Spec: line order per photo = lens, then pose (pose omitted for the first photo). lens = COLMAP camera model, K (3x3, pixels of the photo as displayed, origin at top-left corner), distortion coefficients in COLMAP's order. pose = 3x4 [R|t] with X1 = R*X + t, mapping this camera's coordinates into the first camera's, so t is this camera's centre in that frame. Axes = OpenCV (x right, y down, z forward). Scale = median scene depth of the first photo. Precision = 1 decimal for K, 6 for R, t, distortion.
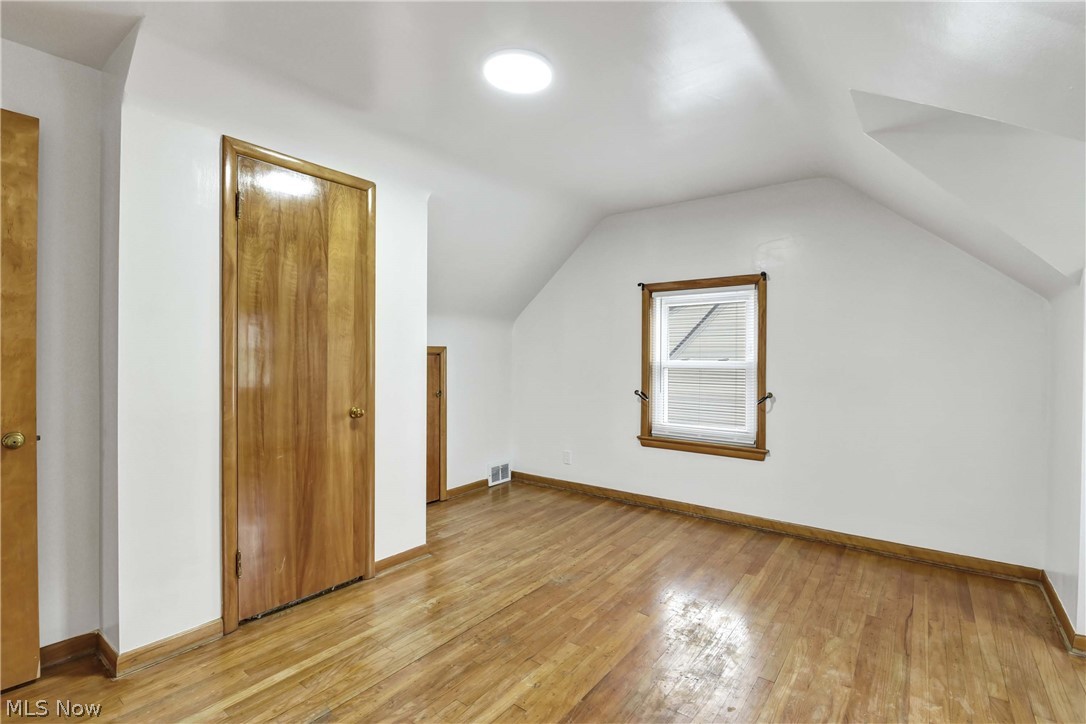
lens RADIAL K [[507.2, 0, 545.3], [0, 507.2, 358.7], [0, 0, 1]] dist [-0.001657, -0.007248]
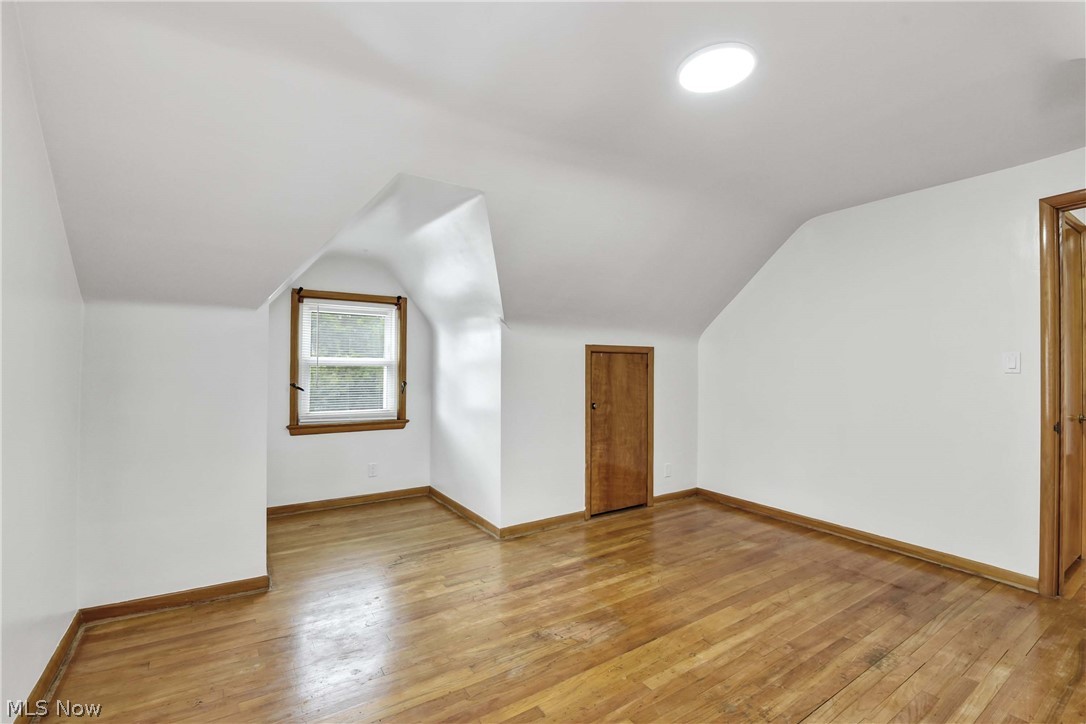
lens RADIAL K [[482.1, 0, 553.7], [0, 482.1, 359.4], [0, 0, 1]] dist [0.001717, -0.011045]
pose [[-0.946686, -0.005799, 0.322106, -0.040084], [-0.005719, 0.999983, 0.001195, -0.015374], [-0.322108, -0.000711, -0.946703, 1.315203]]
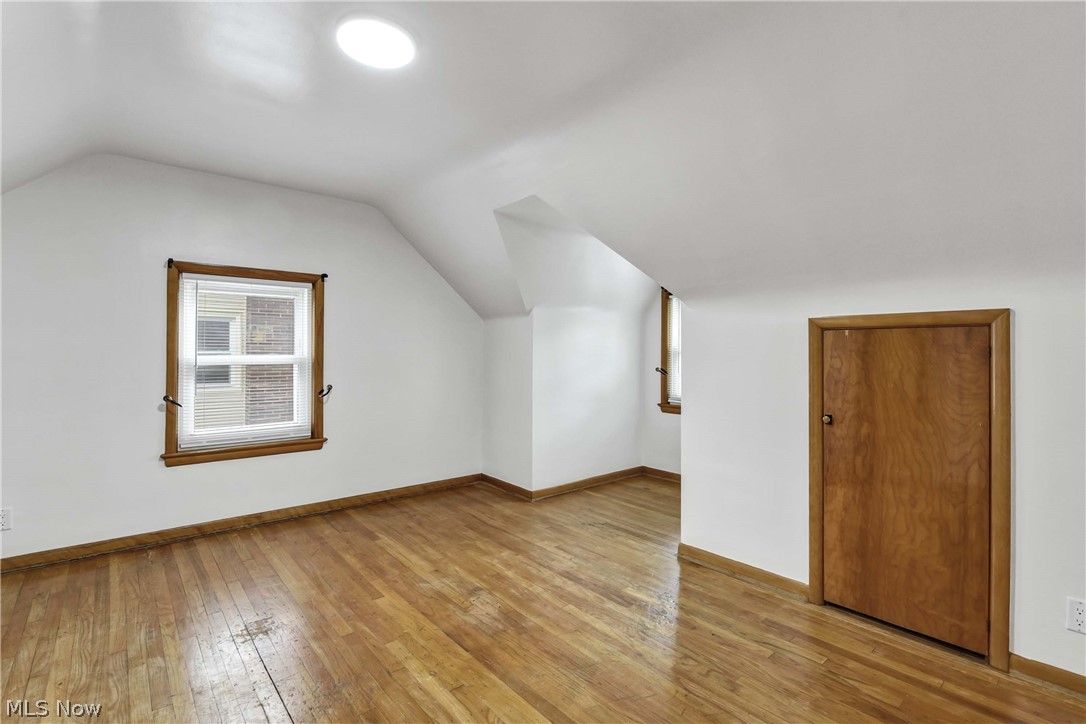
lens RADIAL K [[506.3, 0, 556.6], [0, 506.3, 352.9], [0, 0, 1]] dist [0.002347, -0.010561]
pose [[0.198877, -0.005478, 0.980009, -0.593316], [0.007563, 0.999963, 0.004055, -0.003053], [-0.979995, 0.006605, 0.198912, 0.337286]]
